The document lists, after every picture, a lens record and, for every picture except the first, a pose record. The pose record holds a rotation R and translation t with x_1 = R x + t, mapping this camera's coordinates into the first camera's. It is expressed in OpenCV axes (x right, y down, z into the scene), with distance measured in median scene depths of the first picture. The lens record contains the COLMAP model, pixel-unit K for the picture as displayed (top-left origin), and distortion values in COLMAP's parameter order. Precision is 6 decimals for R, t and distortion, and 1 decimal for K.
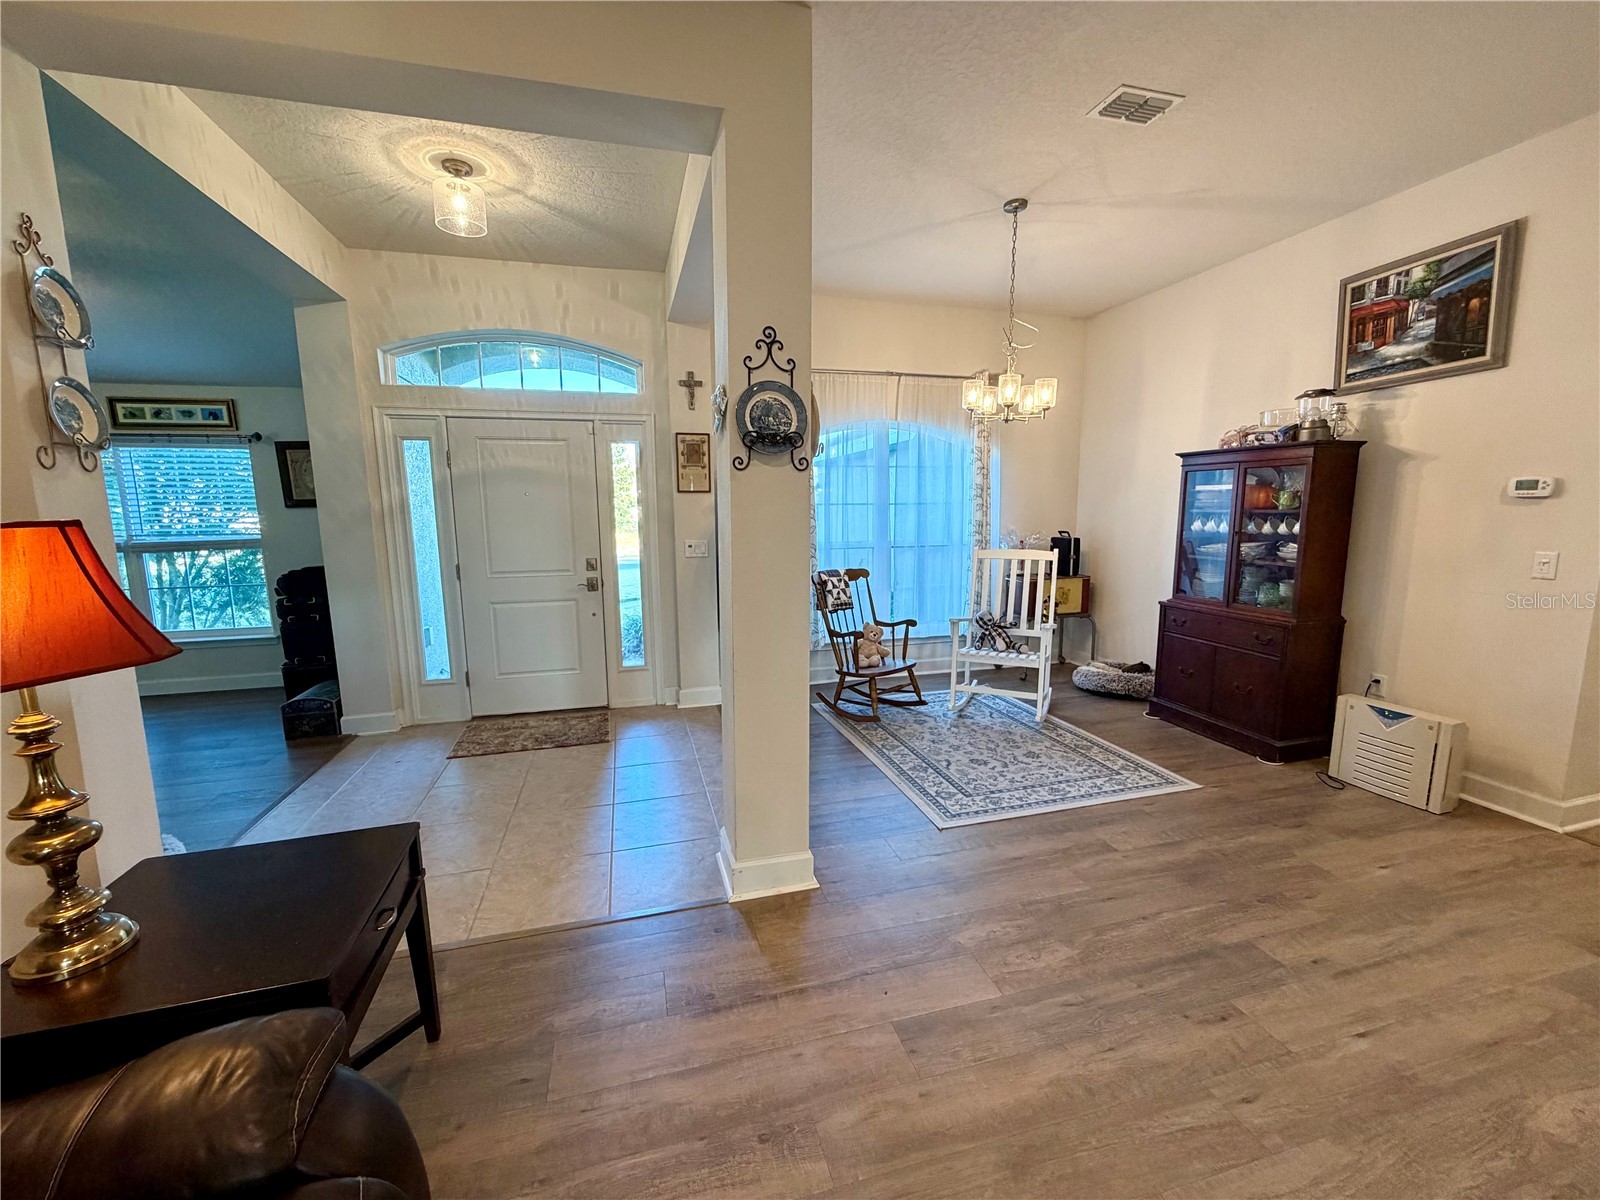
lens RADIAL K [[639.5, 0, 795.2], [0, 639.5, 600.7], [0, 0, 1]] dist [-0.000147, 0.000386]
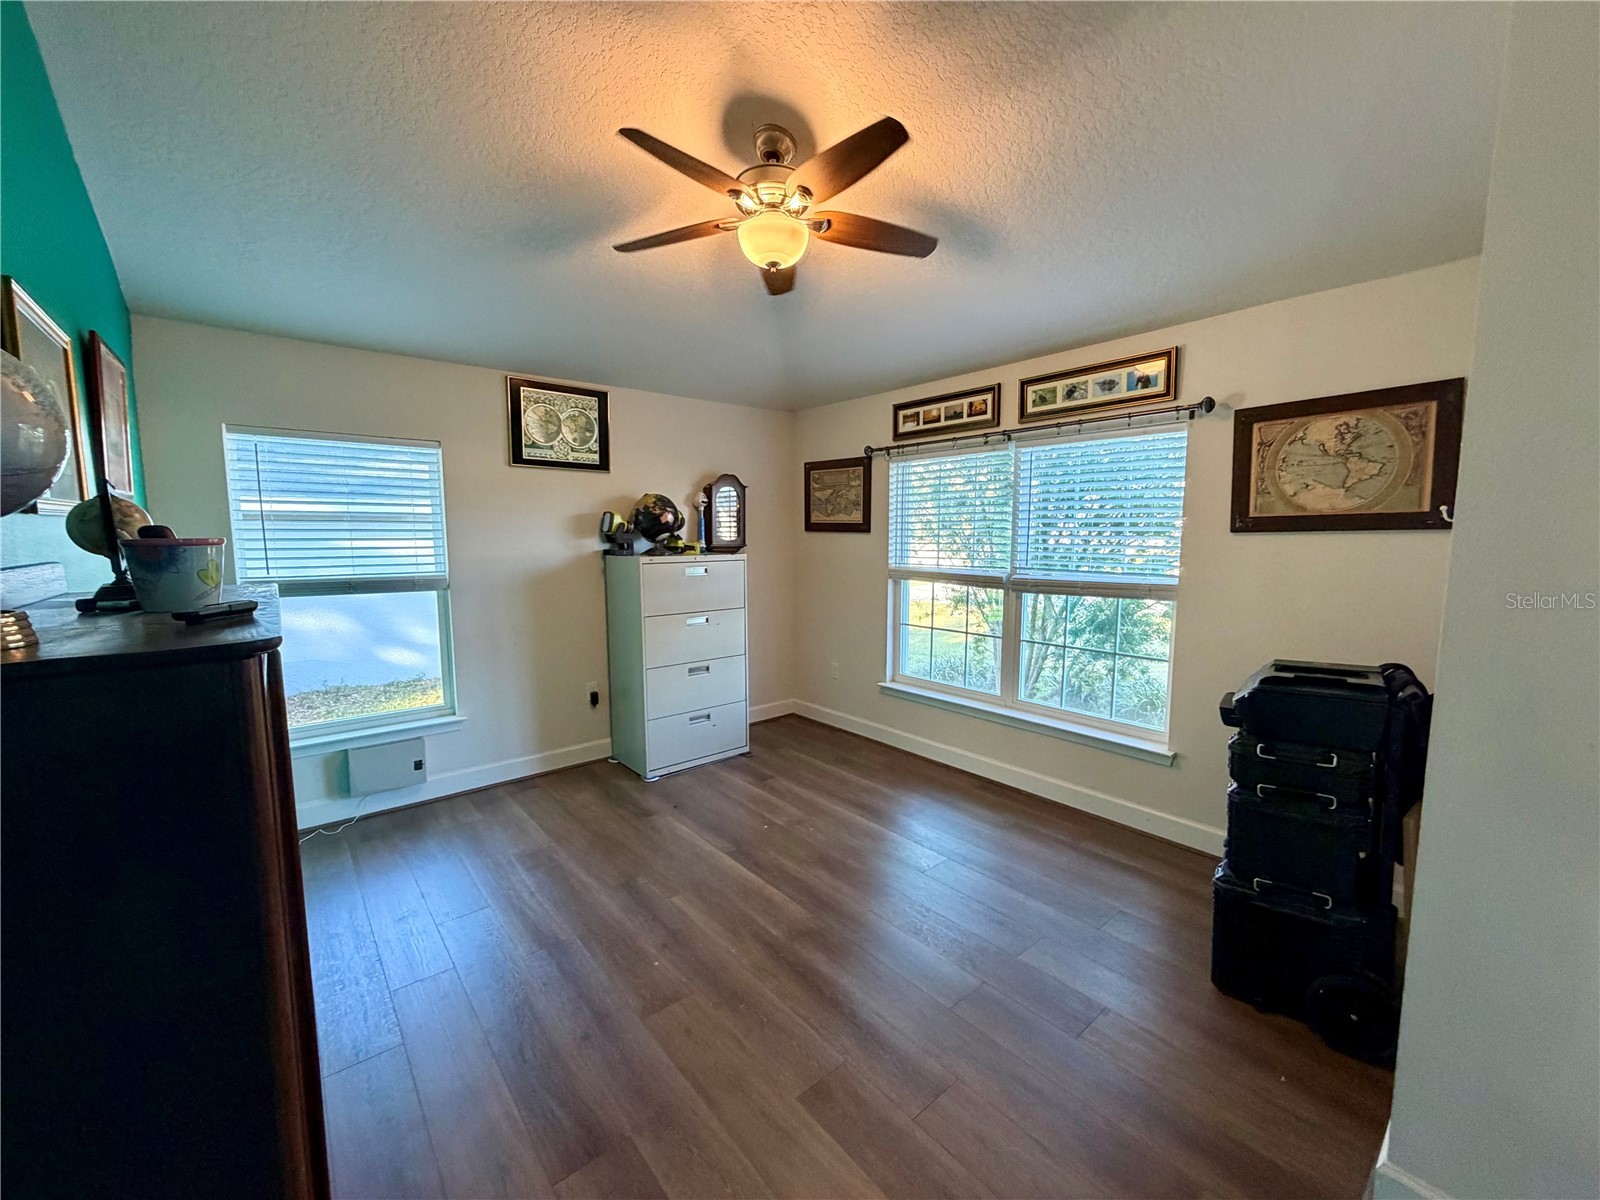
lens RADIAL K [[639.5, 0, 793.9], [0, 639.5, 600.4], [0, 0, 1]] dist [-0.000147, 0.000386]
pose [[0.414907, 0.100690, -0.904275, -0.702149], [-0.140289, 0.989053, 0.045761, -0.094104], [0.898983, 0.107873, 0.424491, 0.685273]]
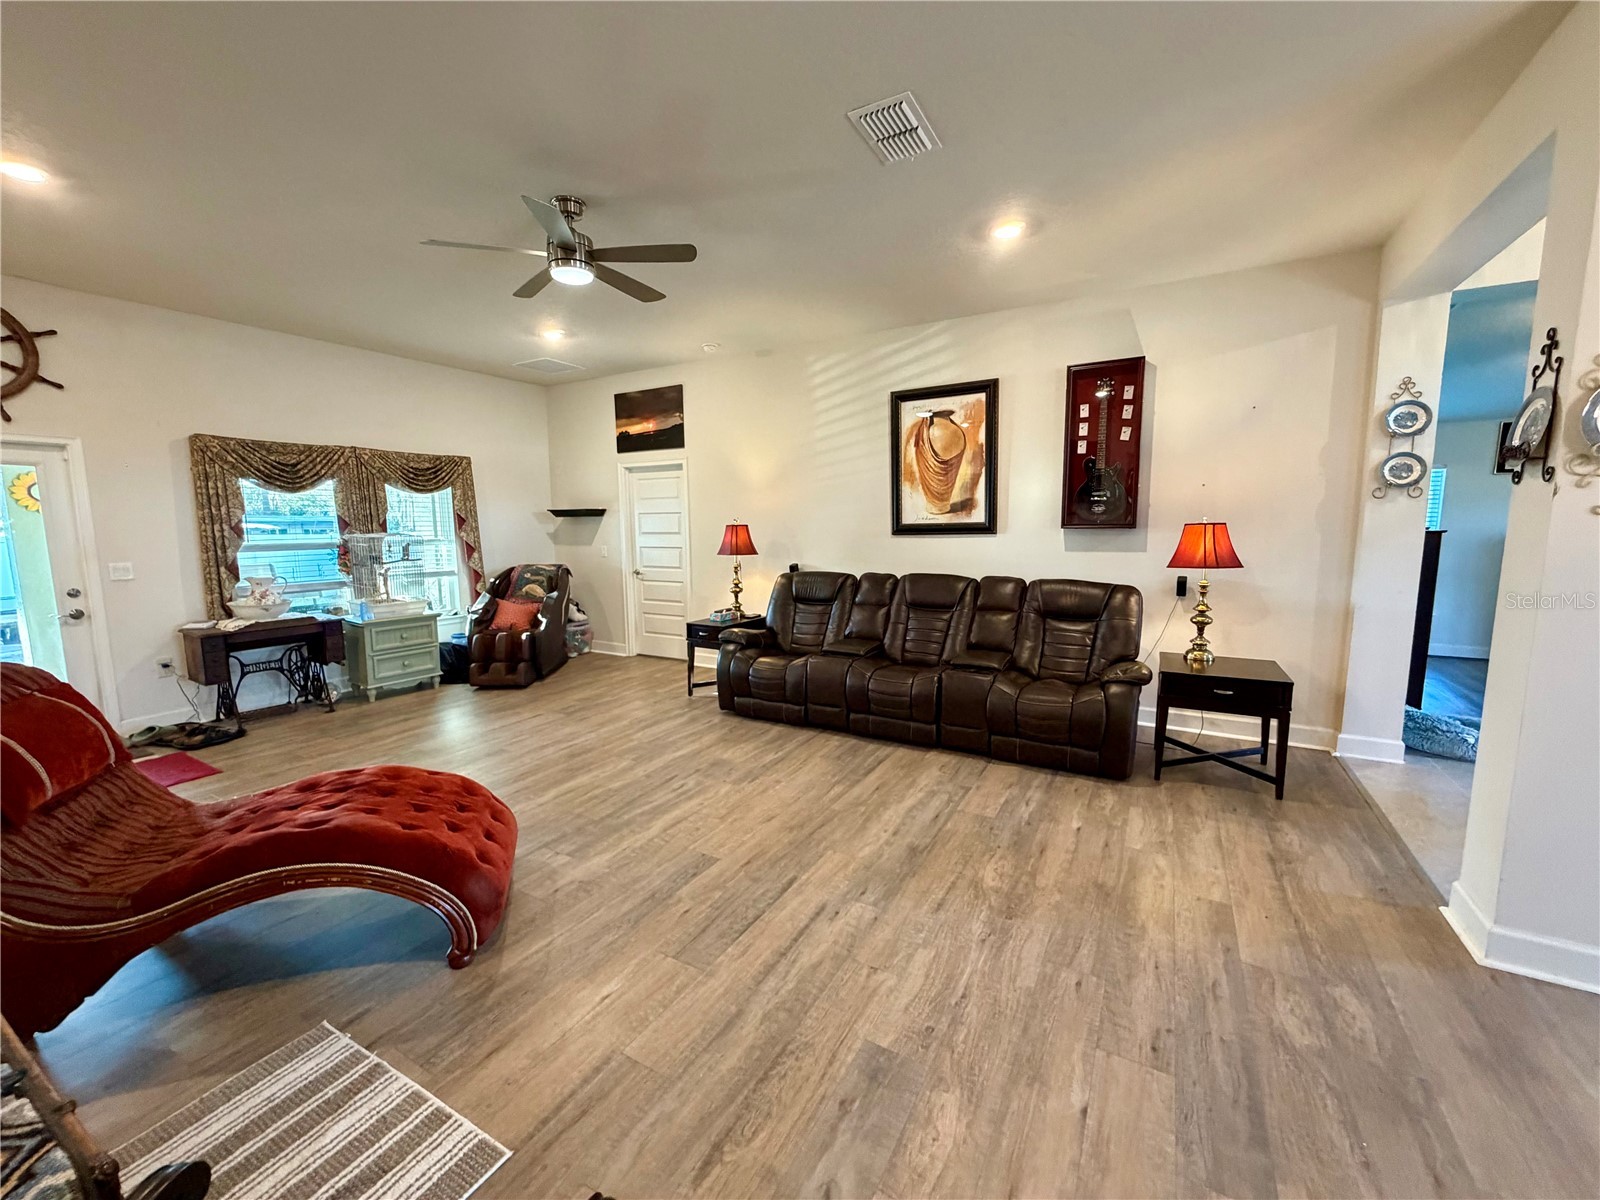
lens RADIAL K [[639.5, 0, 795.8], [0, 639.5, 603.0], [0, 0, 1]] dist [-0.000147, 0.000386]
pose [[-0.708007, 0.107818, -0.697927, 0.902874], [-0.086944, 0.967451, 0.237654, -0.107004], [0.700833, 0.228941, -0.675588, 0.604329]]
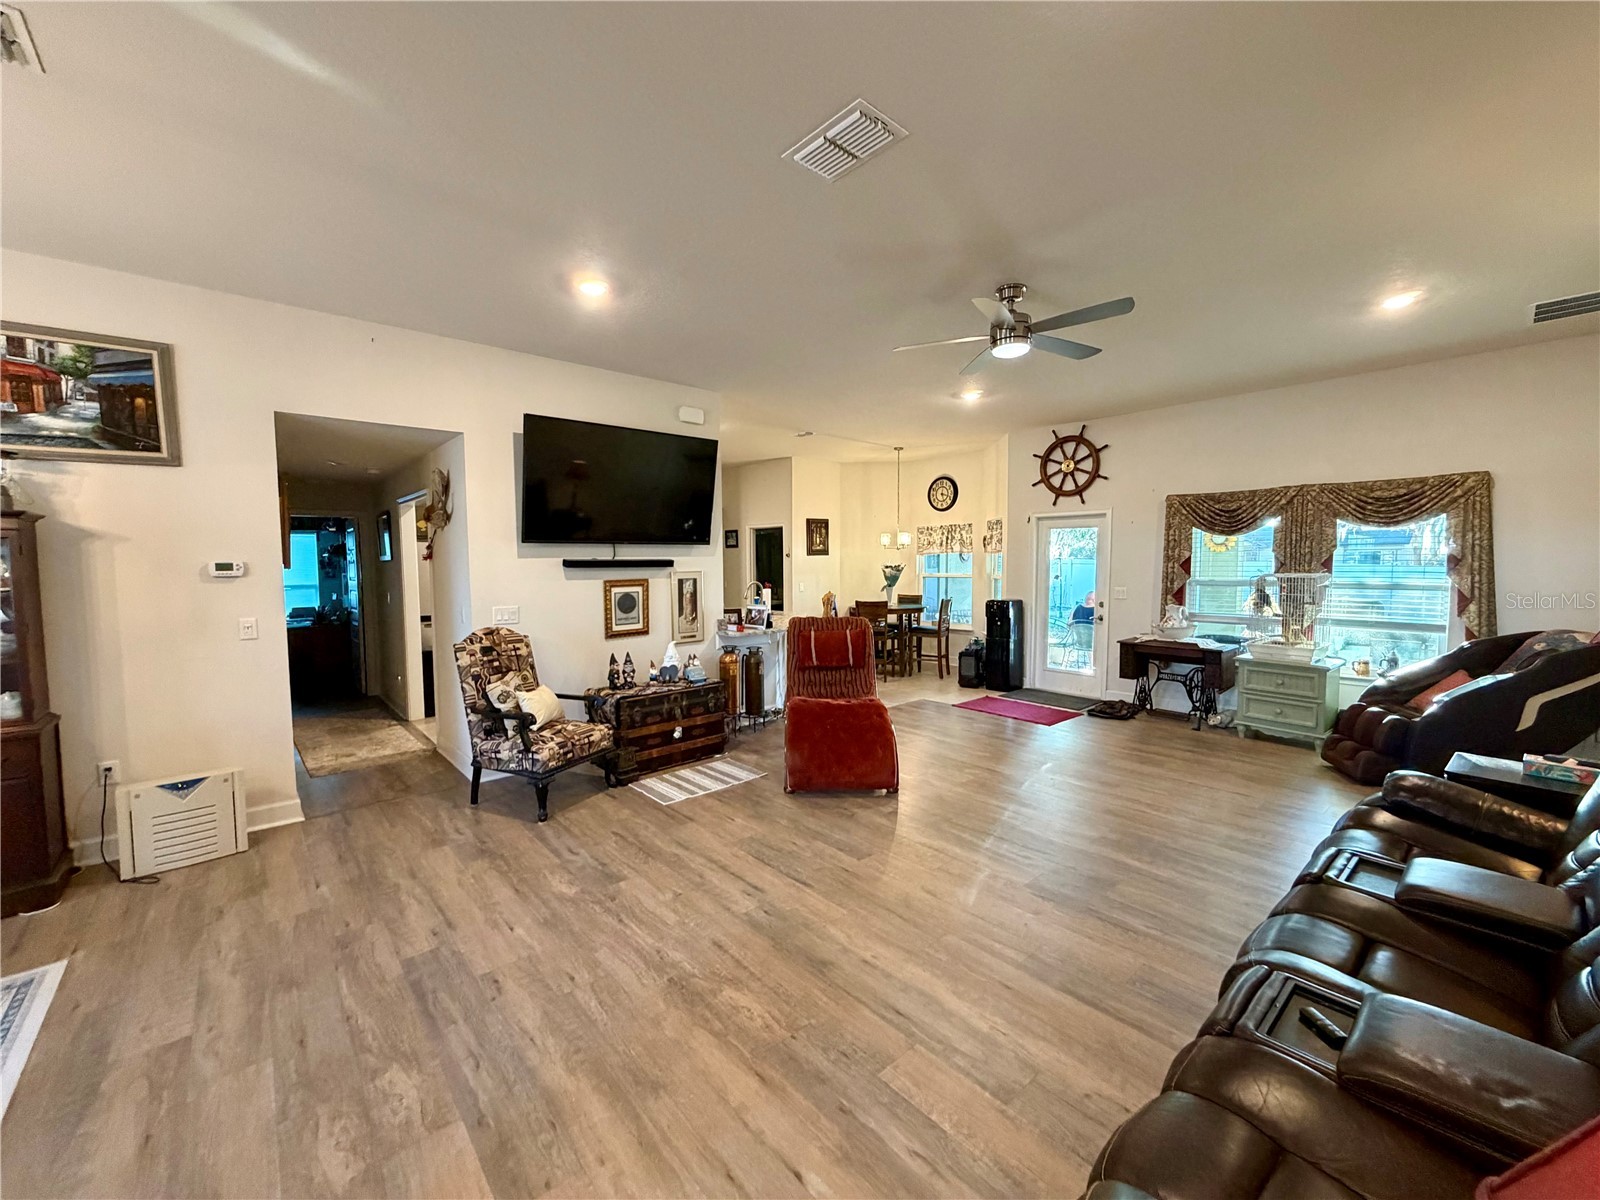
lens RADIAL K [[639.5, 0, 795.7], [0, 639.5, 600.7], [0, 0, 1]] dist [-0.000147, 0.000386]
pose [[-0.439001, -0.040768, 0.897561, -0.385105], [0.142852, 0.983096, 0.114523, -0.084895], [-0.887058, 0.178494, -0.425756, 0.472481]]
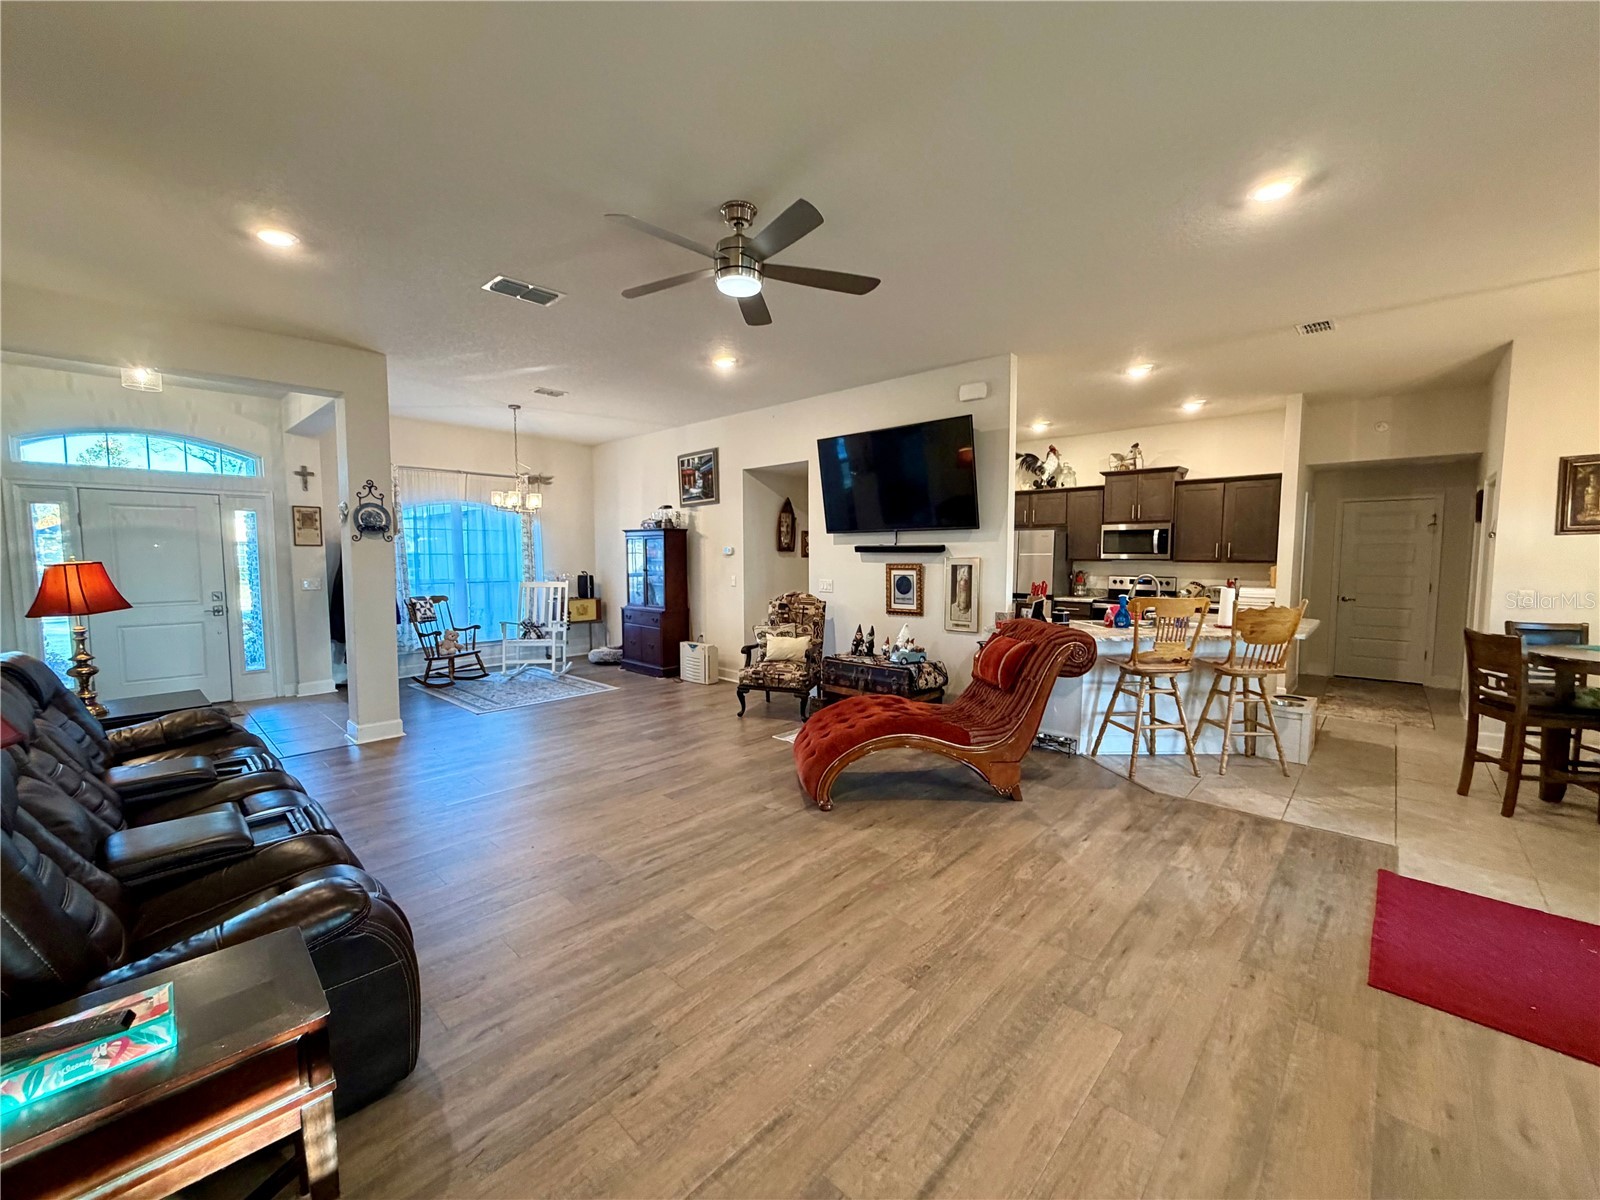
lens RADIAL K [[639.5, 0, 796.3], [0, 639.5, 600.9], [0, 0, 1]] dist [-0.000147, 0.000386]
pose [[0.851568, -0.030408, 0.523362, 0.031638], [0.068600, 0.996196, -0.053738, 0.151681], [-0.519737, 0.081664, 0.850414, -1.106232]]
